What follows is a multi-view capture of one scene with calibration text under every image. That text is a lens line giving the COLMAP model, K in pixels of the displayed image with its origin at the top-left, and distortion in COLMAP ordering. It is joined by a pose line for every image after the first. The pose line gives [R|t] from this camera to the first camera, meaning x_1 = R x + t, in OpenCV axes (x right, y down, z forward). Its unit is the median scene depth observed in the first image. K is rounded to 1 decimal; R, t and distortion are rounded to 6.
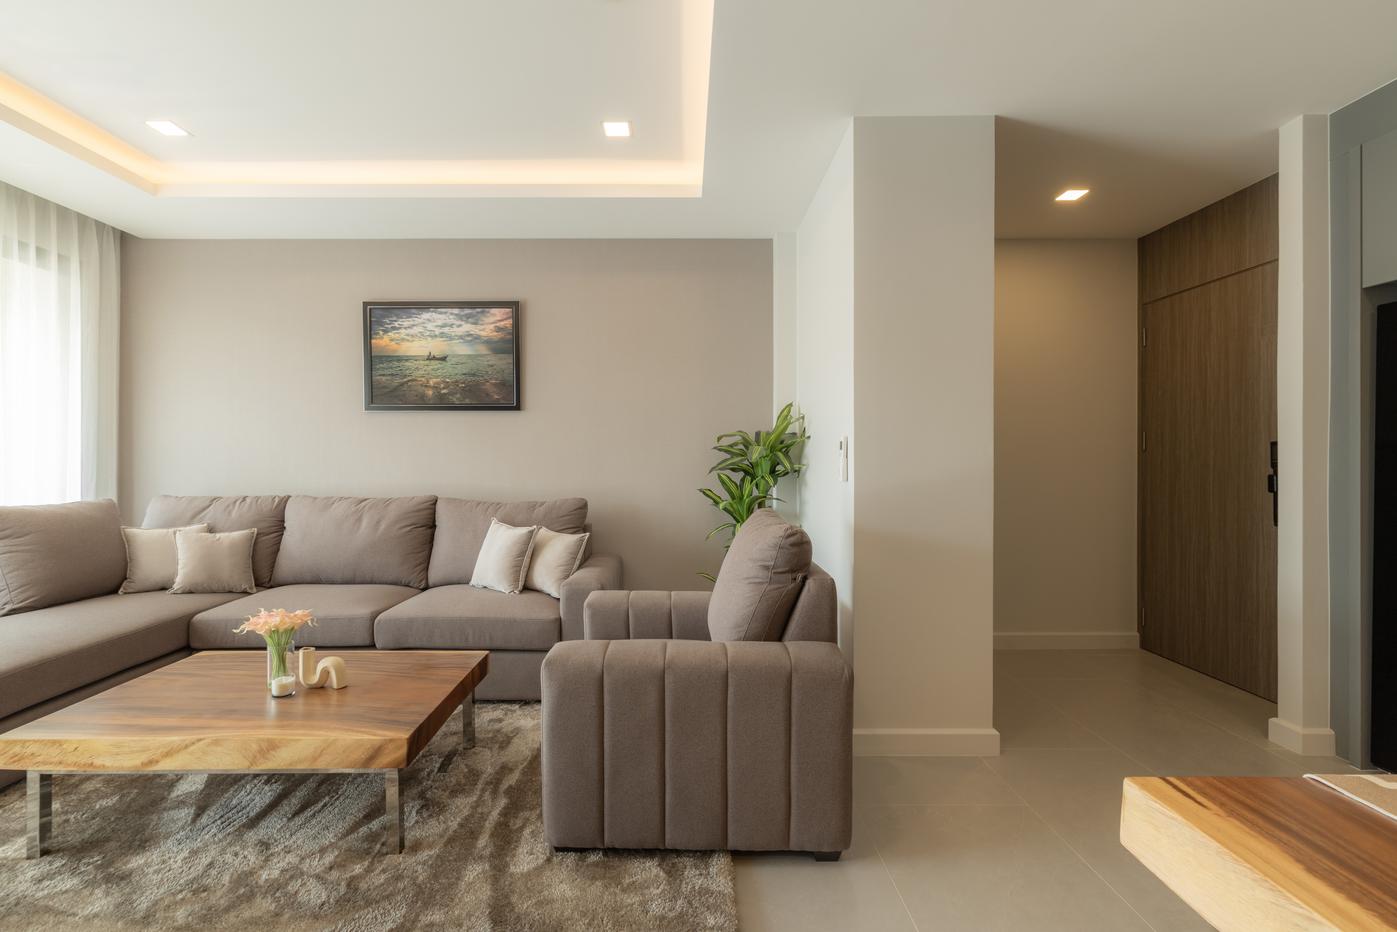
lens RADIAL K [[610.2, 0, 684.0], [0, 610.2, 457.4], [0, 0, 1]] dist [0.000060, 0.000967]
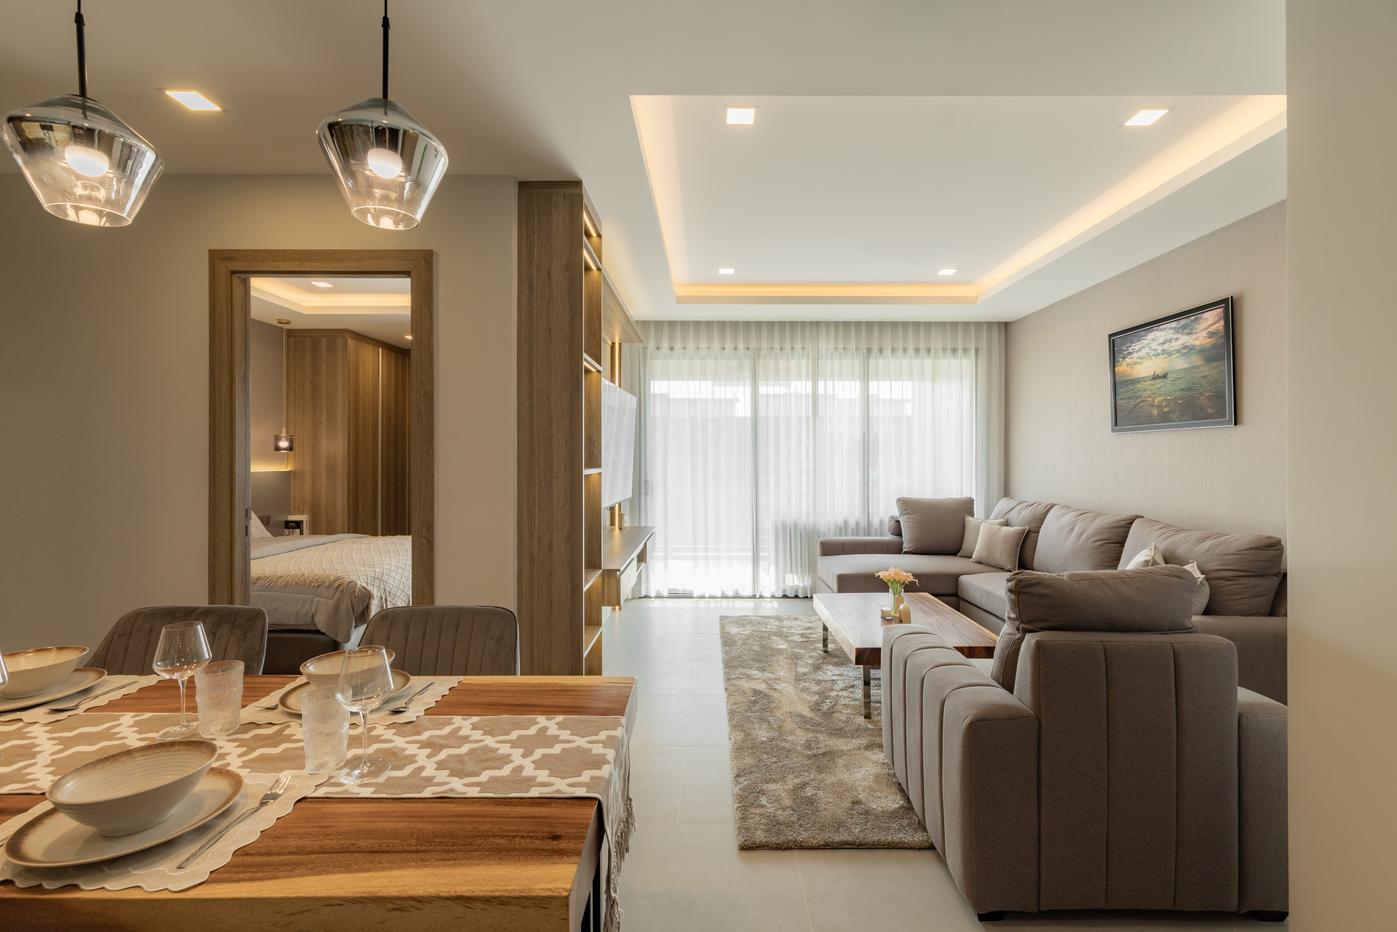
lens RADIAL K [[610.2, 0, 709.8], [0, 610.2, 456.1], [0, 0, 1]] dist [0.000060, 0.000967]
pose [[0.004747, -0.002575, -0.999985, 0.576338], [0.002486, 0.999994, -0.002563, -0.033516], [0.999986, -0.002474, 0.004754, 0.269415]]
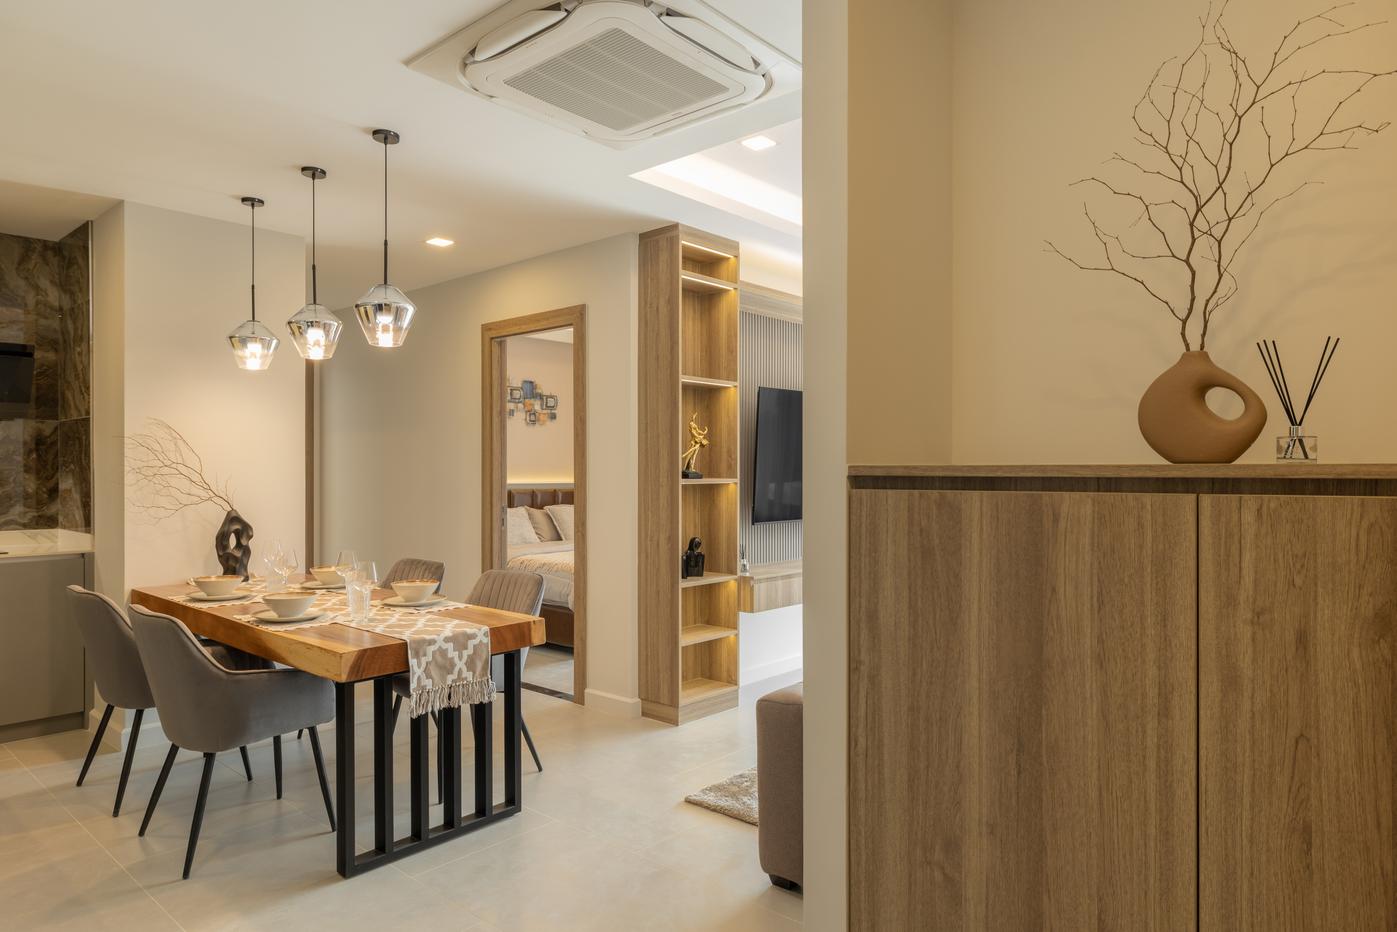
lens RADIAL K [[850.5, 0, 693.2], [0, 850.5, 473.7], [0, 0, 1]] dist [0.004004, -0.001137]
pose [[-0.664874, 0.006276, -0.746929, 0.692608], [0.003680, 0.999980, 0.005126, -0.033271], [0.746947, 0.000659, -0.664884, 0.899070]]
